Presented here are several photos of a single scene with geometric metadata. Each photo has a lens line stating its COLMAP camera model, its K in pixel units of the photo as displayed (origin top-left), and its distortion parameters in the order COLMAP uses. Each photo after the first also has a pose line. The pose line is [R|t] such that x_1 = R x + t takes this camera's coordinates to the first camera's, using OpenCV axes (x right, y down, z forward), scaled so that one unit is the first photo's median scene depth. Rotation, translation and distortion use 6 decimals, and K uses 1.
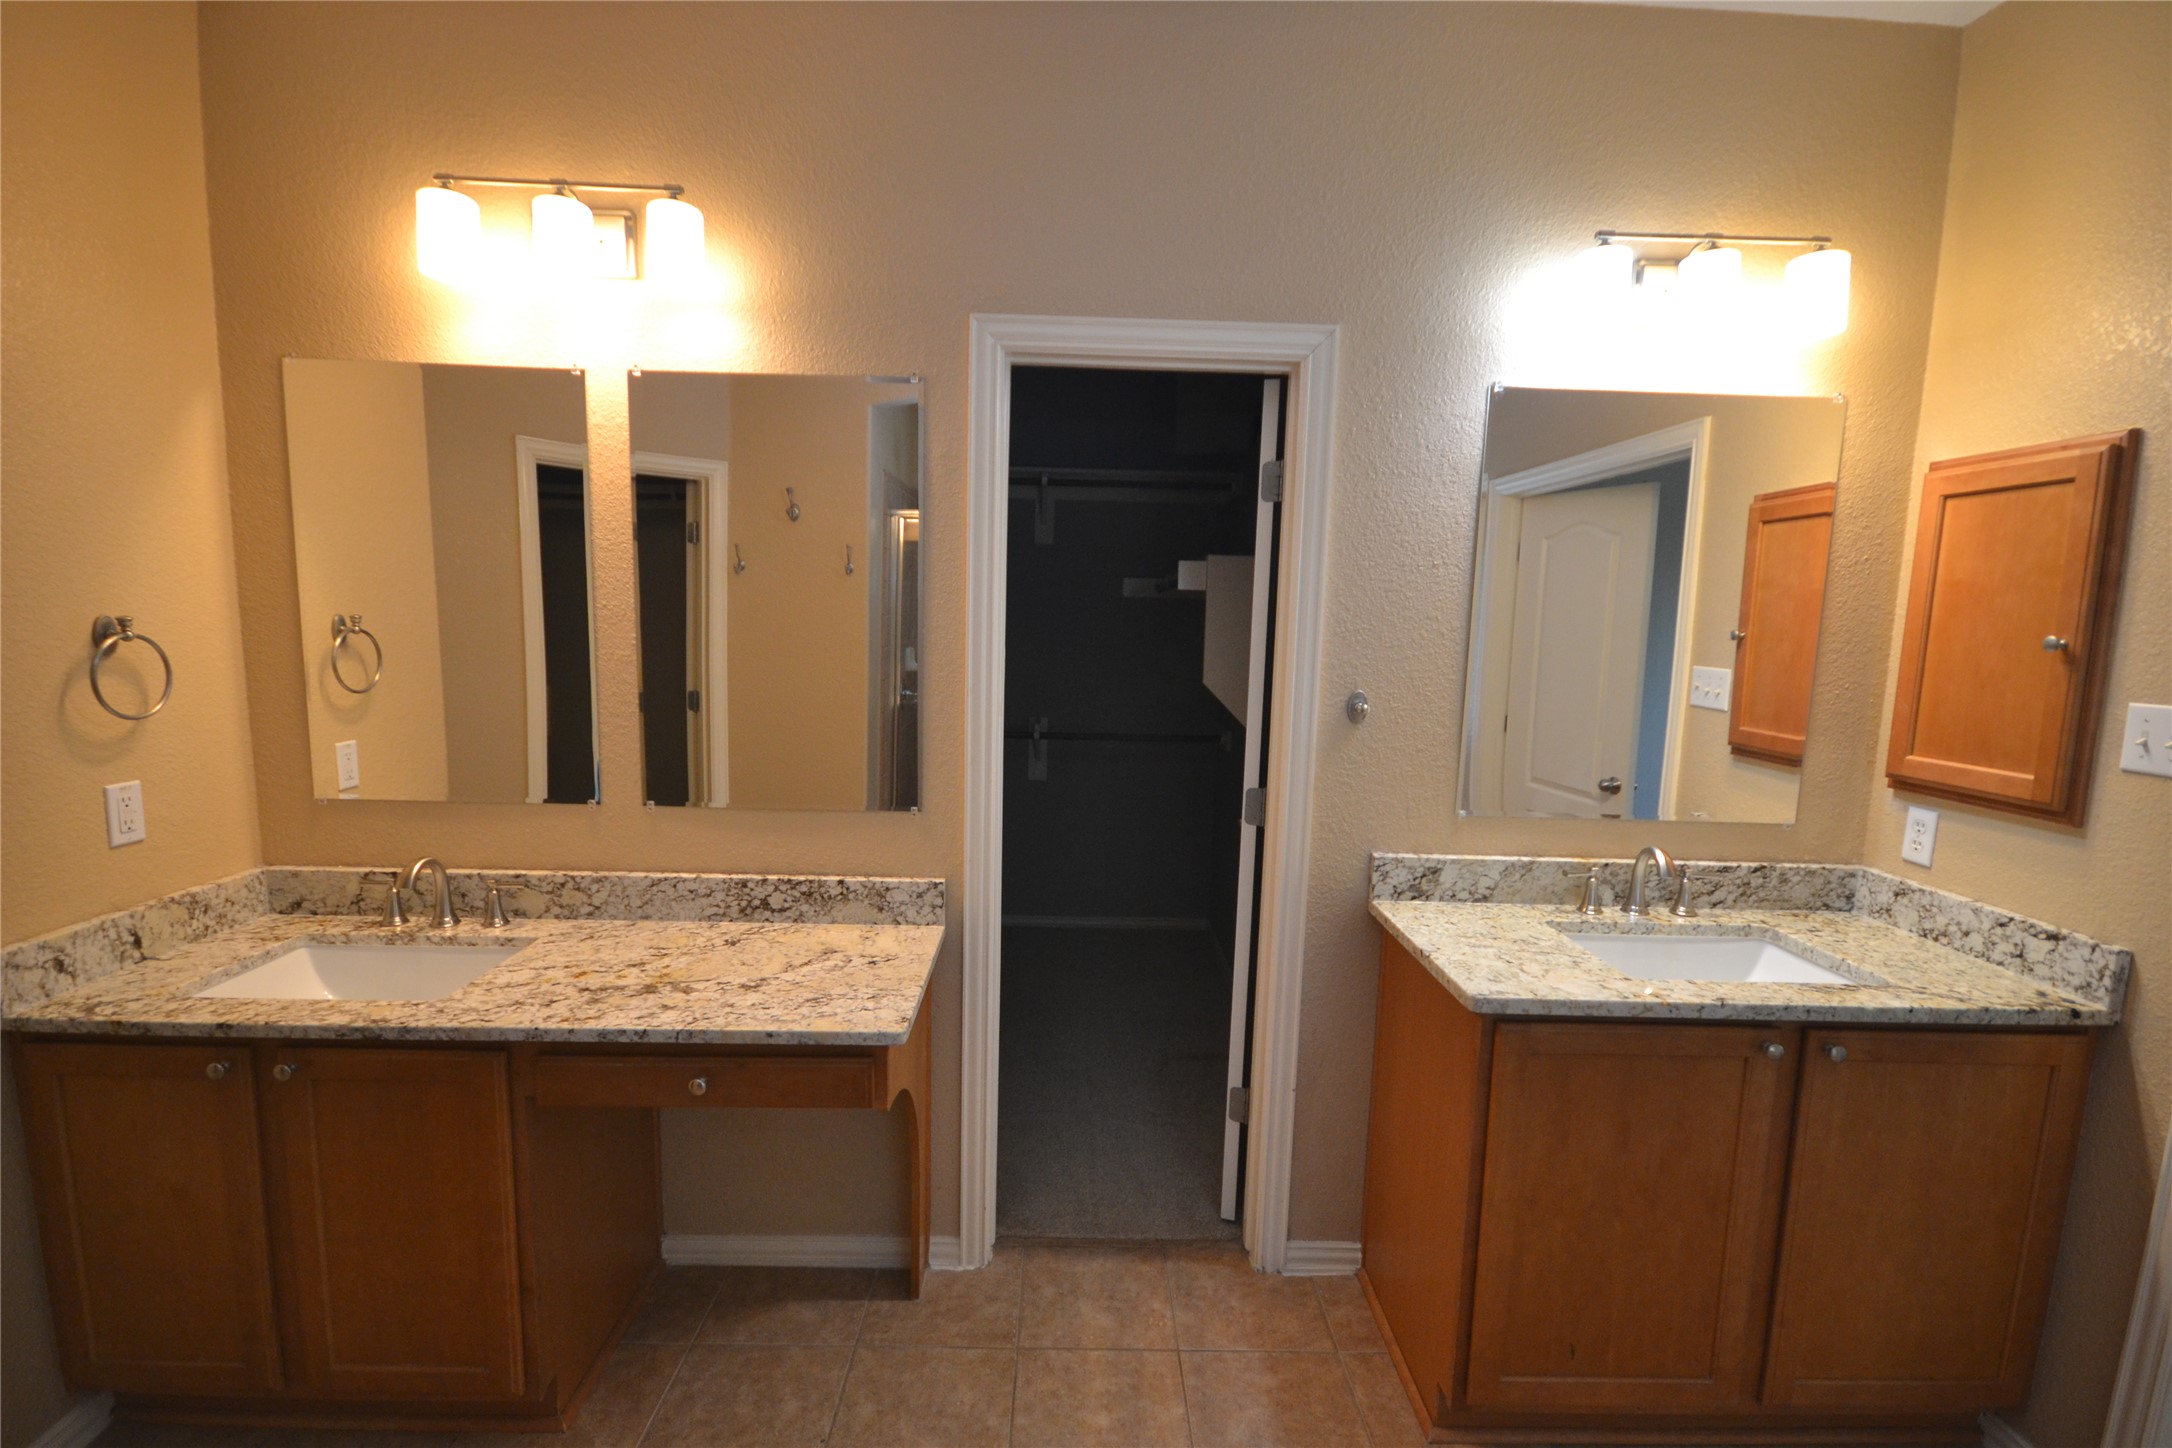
lens RADIAL K [[993.5, 0, 1084.1], [0, 993.5, 727.0], [0, 0, 1]] dist [-0.003270, 0.000660]
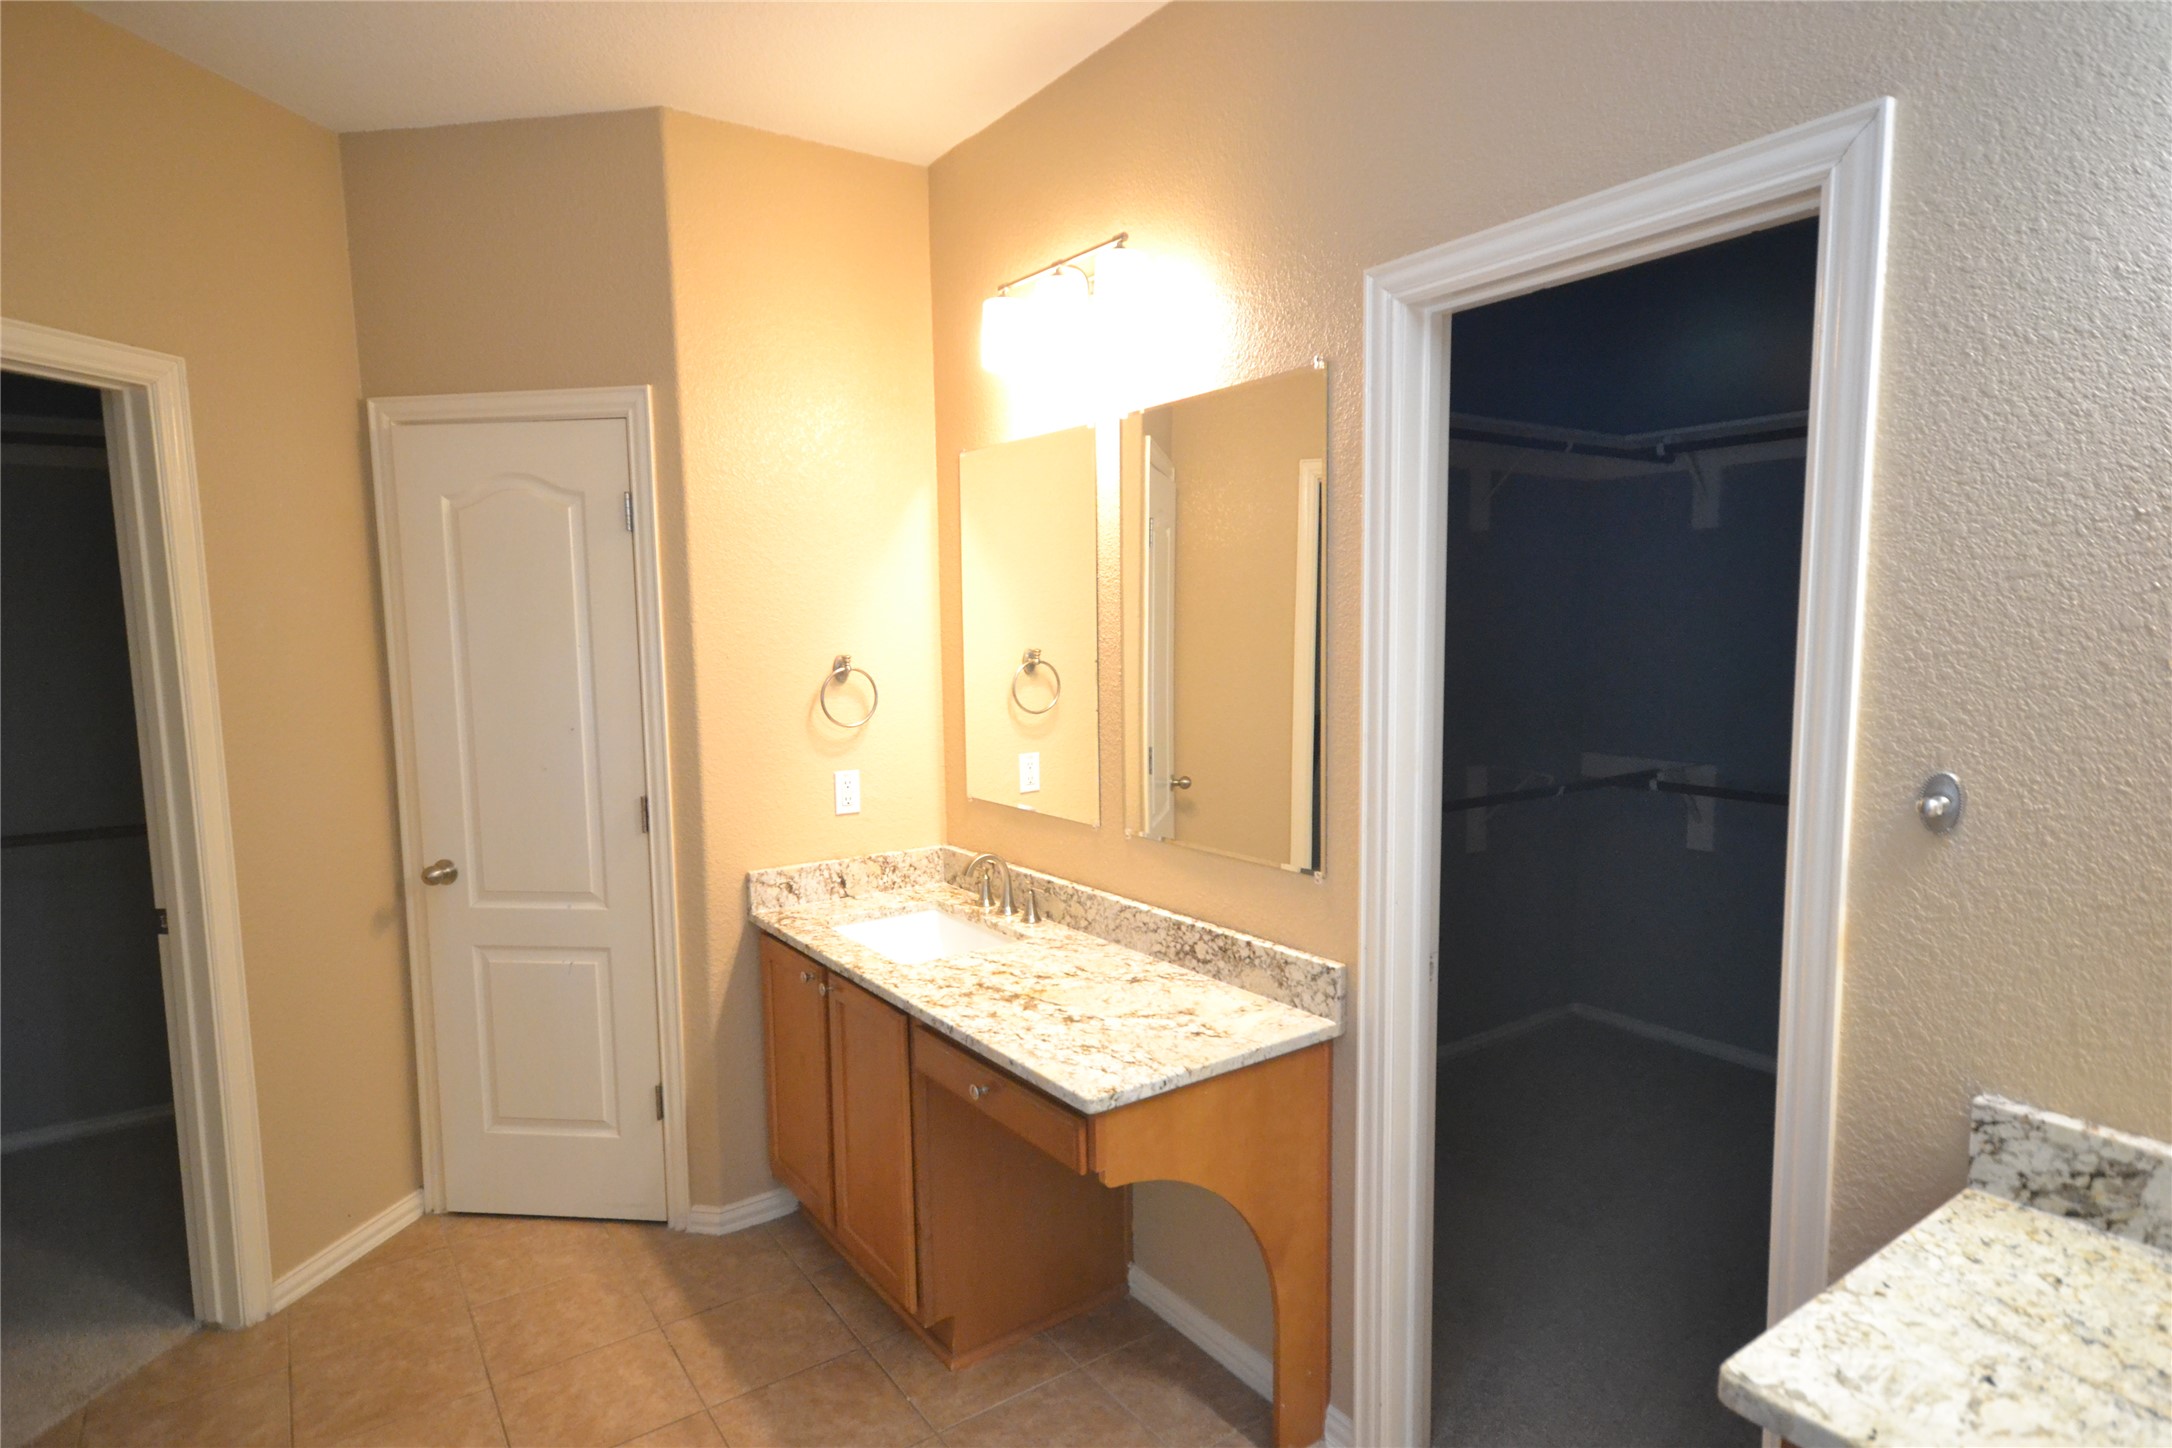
lens RADIAL K [[1182.8, 0, 1078.8], [0, 1182.8, 721.9], [0, 0, 1]] dist [0.006450, 0.003102]
pose [[0.550968, 0.038040, -0.833659, 0.552112], [-0.063314, 0.997987, 0.003694, -0.036746], [0.832121, 0.050747, 0.552267, 0.280759]]
